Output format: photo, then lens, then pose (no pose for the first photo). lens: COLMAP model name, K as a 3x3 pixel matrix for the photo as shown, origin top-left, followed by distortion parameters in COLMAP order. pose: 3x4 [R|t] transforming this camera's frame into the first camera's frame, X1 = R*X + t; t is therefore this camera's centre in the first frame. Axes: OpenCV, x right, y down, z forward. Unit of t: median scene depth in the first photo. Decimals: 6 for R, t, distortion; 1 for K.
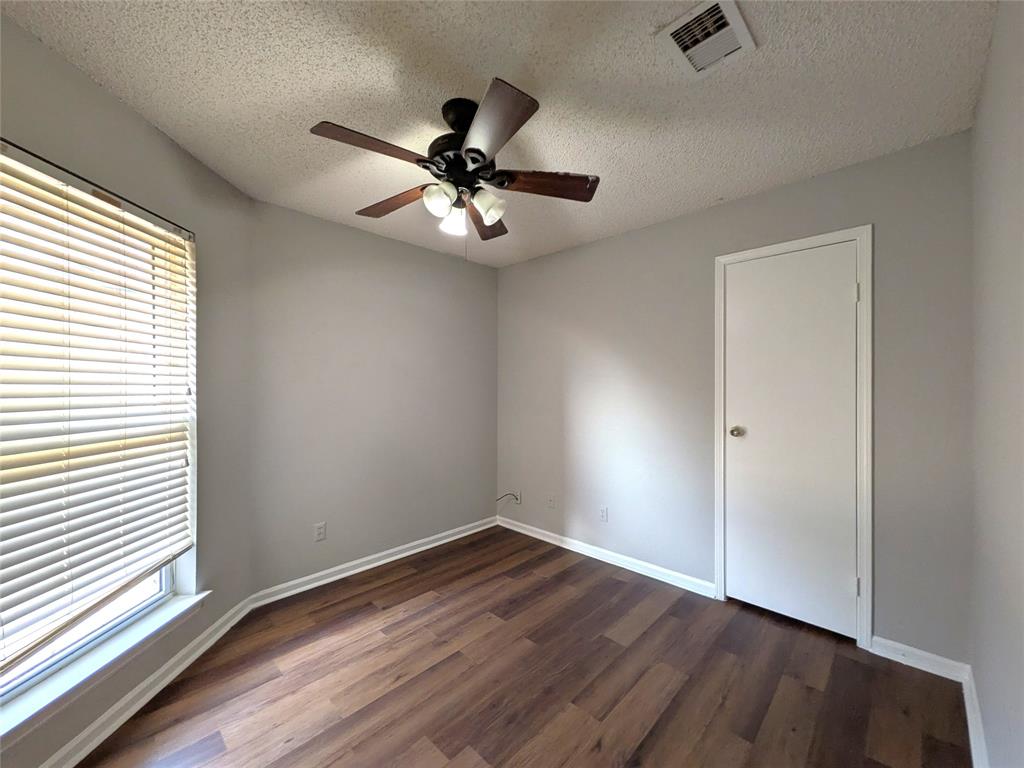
lens RADIAL K [[403.4, 0, 512.3], [0, 403.4, 386.4], [0, 0, 1]] dist [0.009745, -0.002894]
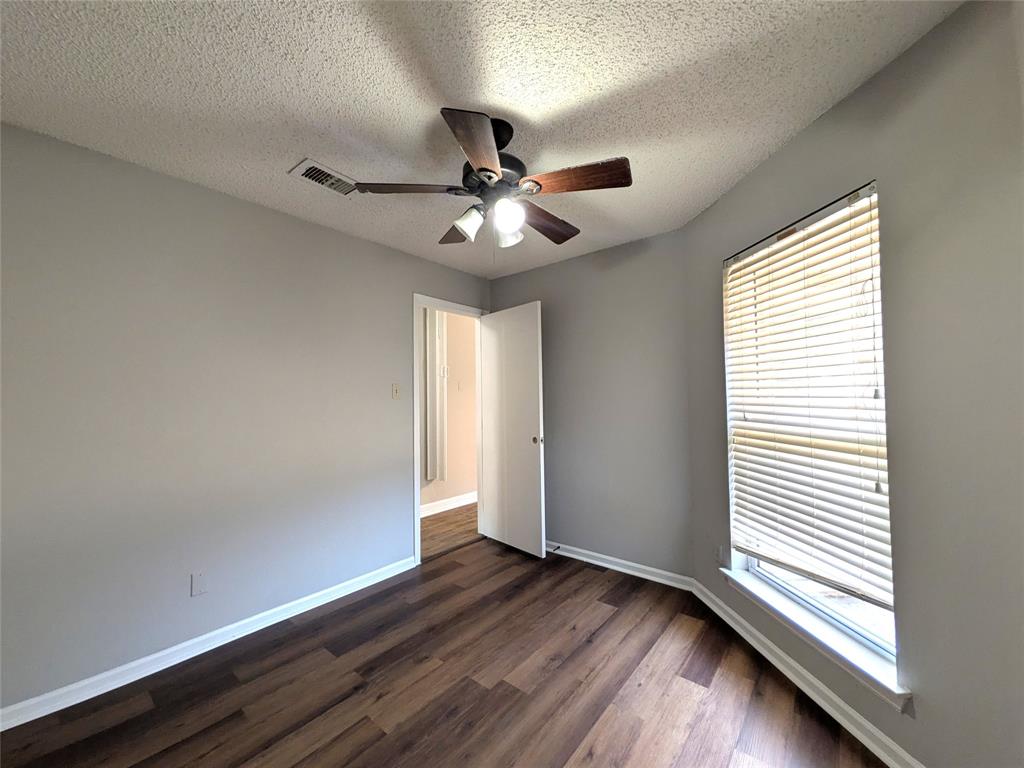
lens RADIAL K [[403.4, 0, 514.1], [0, 403.4, 381.7], [0, 0, 1]] dist [0.009745, -0.002894]
pose [[-0.996029, 0.011220, -0.088318, -0.073748], [0.014628, 0.999169, -0.038032, 0.009479], [0.087818, -0.039173, -0.995366, 1.992674]]
